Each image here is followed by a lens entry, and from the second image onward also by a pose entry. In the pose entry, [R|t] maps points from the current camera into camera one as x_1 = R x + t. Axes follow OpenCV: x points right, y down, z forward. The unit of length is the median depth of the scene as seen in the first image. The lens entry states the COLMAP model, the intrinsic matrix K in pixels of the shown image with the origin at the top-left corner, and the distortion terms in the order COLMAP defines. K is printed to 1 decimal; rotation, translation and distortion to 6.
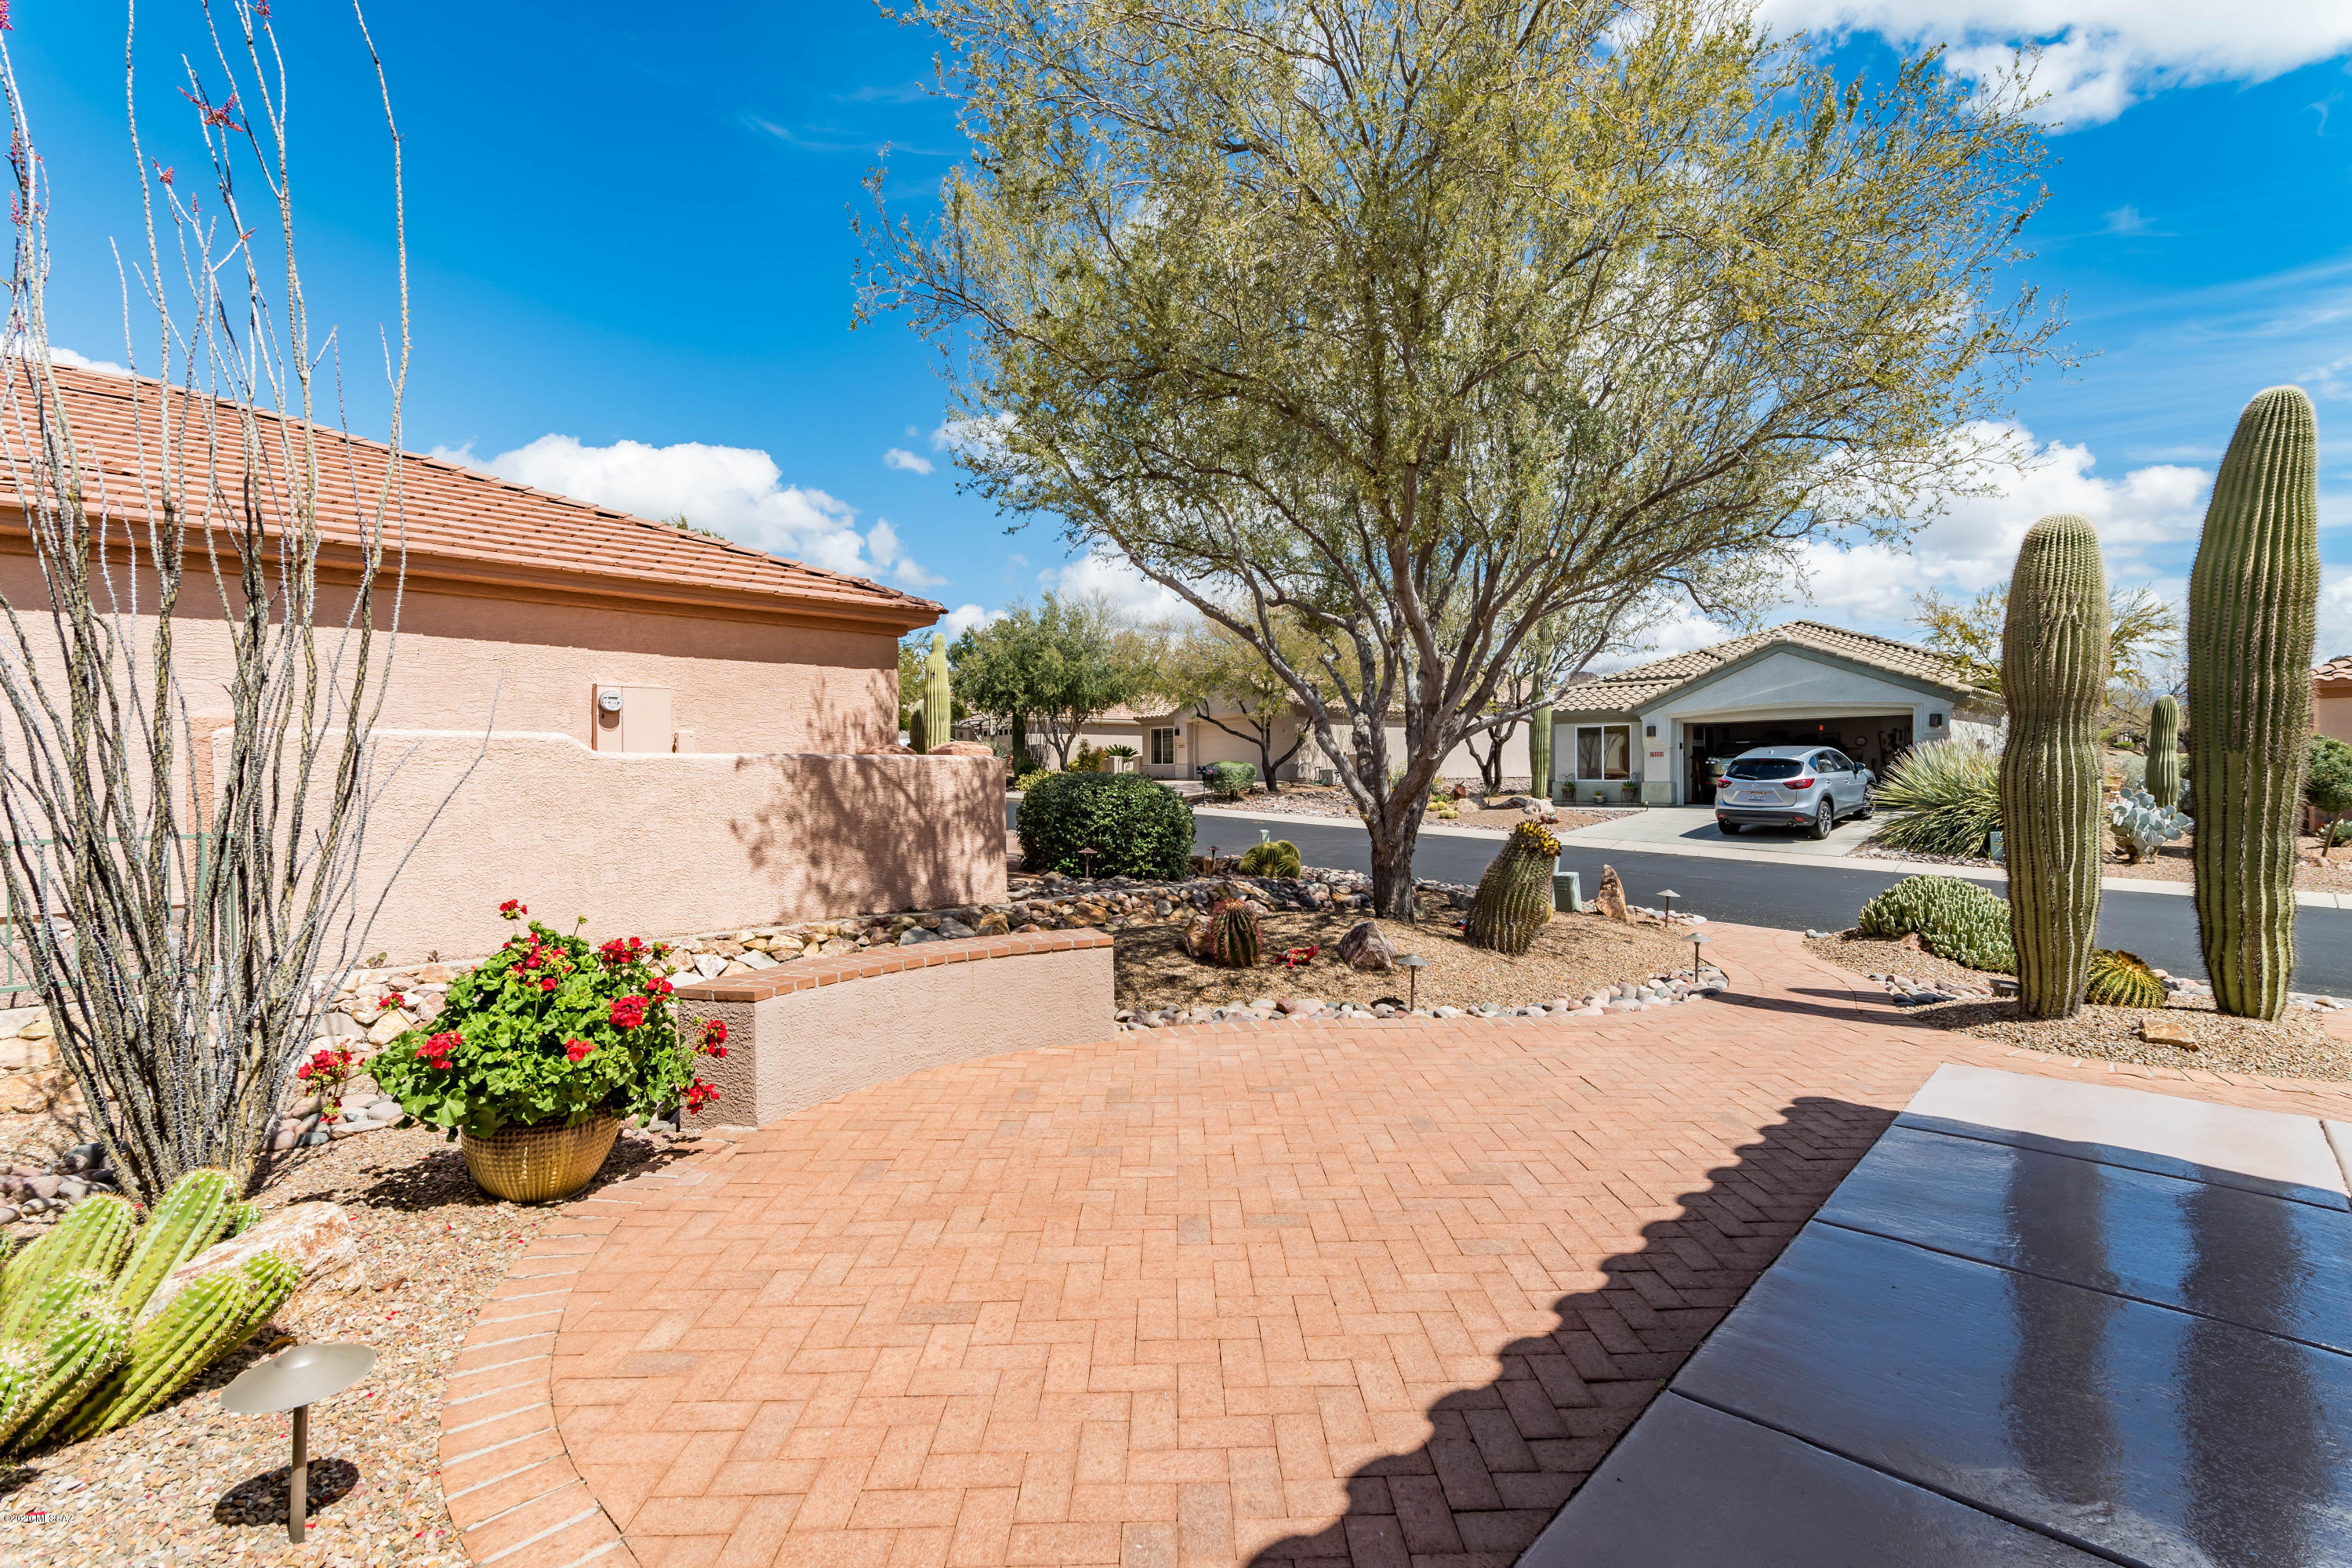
lens RADIAL K [[1025.7, 0, 1185.2], [0, 1025.7, 777.8], [0, 0, 1]] dist [-0.005576, 0.003754]
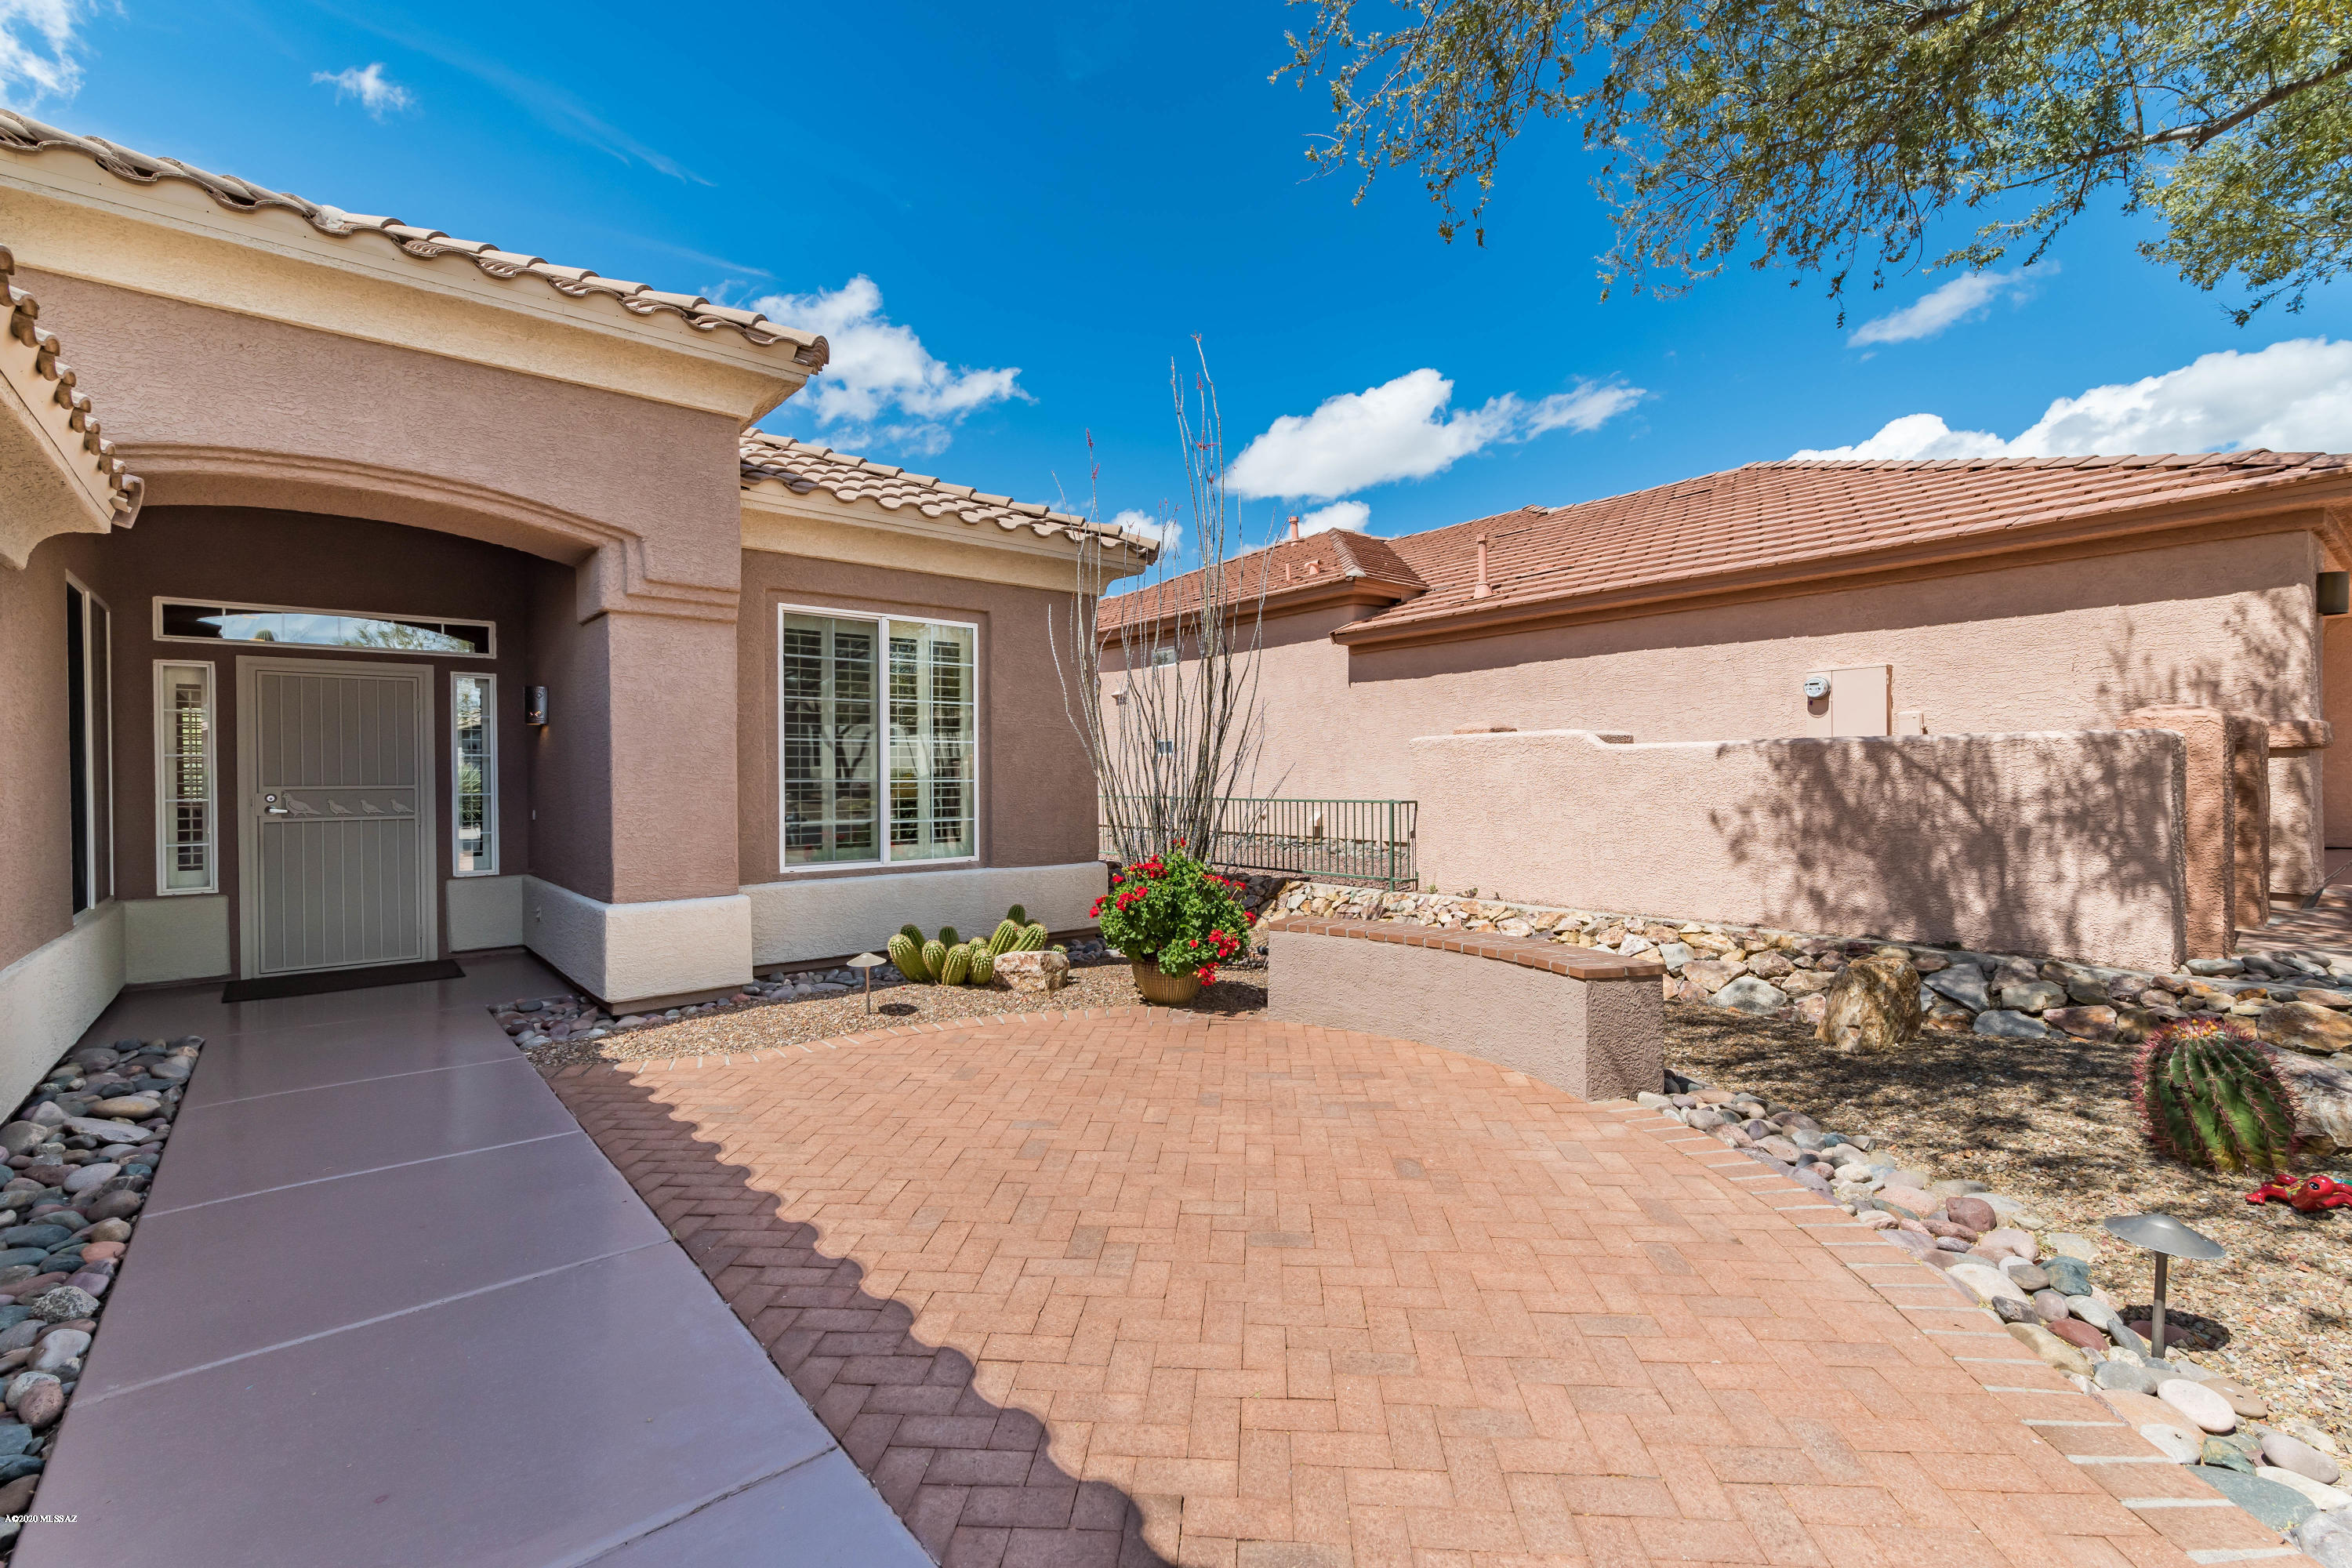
lens RADIAL K [[1025.7, 0, 1186.2], [0, 1025.7, 786.2], [0, 0, 1]] dist [-0.005576, 0.003754]
pose [[-0.086464, 0.015750, -0.996130, 0.537251], [0.005826, 0.999866, 0.015303, 0.000731], [0.996238, -0.004481, -0.086544, 0.557007]]
